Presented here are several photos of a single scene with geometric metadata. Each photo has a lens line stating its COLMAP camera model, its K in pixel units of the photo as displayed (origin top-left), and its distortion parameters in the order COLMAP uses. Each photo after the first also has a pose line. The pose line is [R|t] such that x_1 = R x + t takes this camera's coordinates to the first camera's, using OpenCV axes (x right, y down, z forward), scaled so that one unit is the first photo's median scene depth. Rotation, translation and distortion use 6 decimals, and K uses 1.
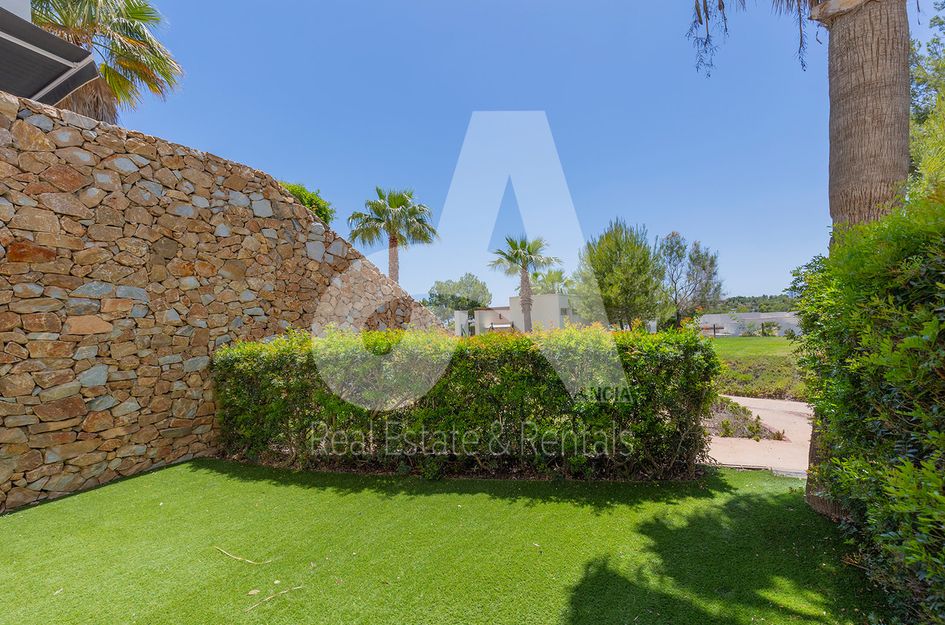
lens RADIAL K [[426.9, 0, 476.8], [0, 426.9, 321.9], [0, 0, 1]] dist [0.000756, 0.000055]
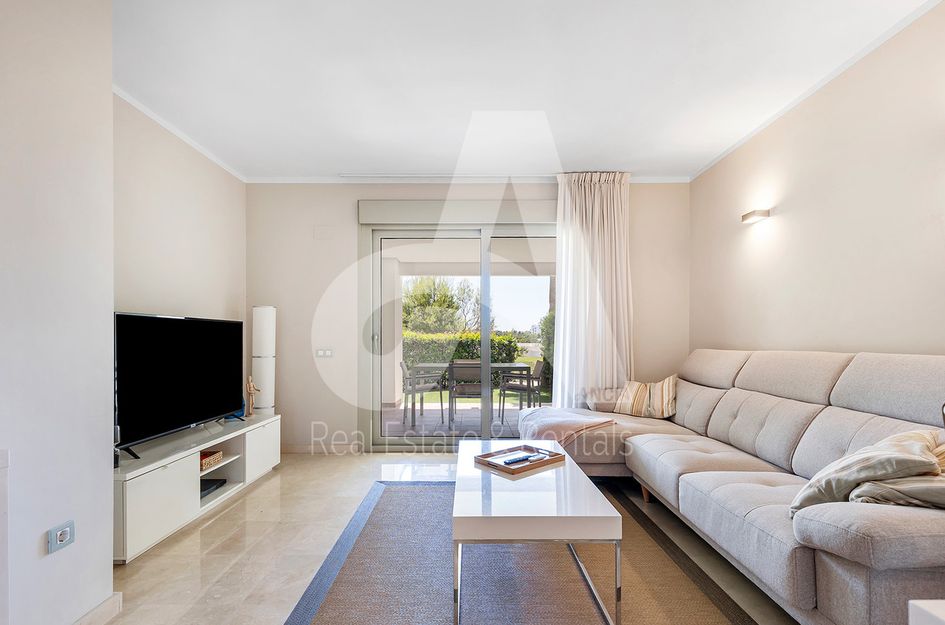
lens RADIAL K [[432.6, 0, 464.6], [0, 432.6, 338.2], [0, 0, 1]] dist [0.001568, 0.000060]
pose [[0.886527, 0.051667, 0.459783, -0.210662], [-0.042675, 0.998640, -0.029937, 0.025493], [-0.460705, 0.006918, 0.887526, -0.275865]]
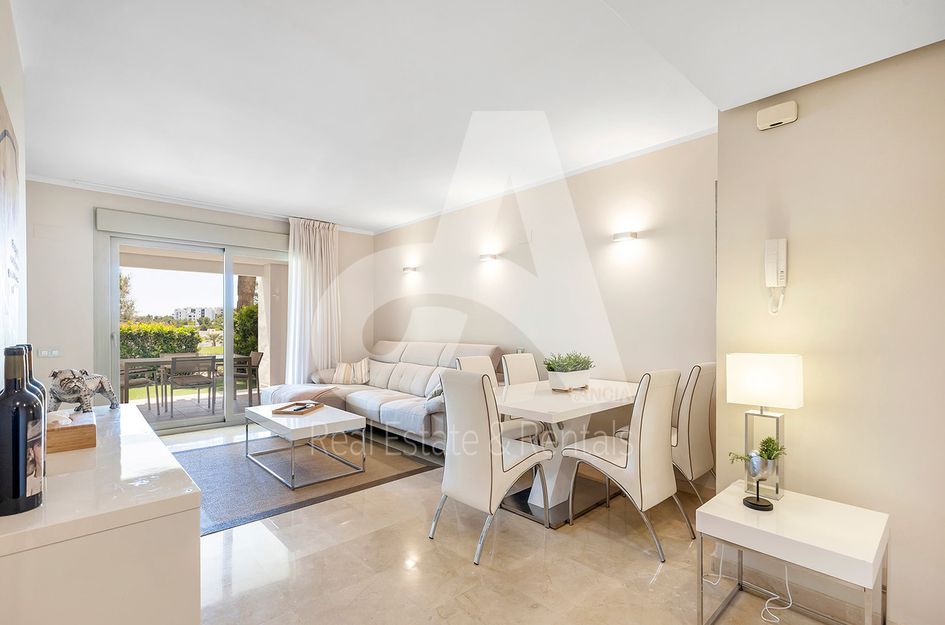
lens RADIAL K [[435.9, 0, 474.9], [0, 435.9, 327.5], [0, 0, 1]] dist [0.001062, 0.000245]
pose [[0.327491, 0.045612, 0.943753, -0.298089], [-0.011288, 0.998952, -0.044363, 0.023987], [-0.944787, 0.003875, 0.327662, -0.318266]]
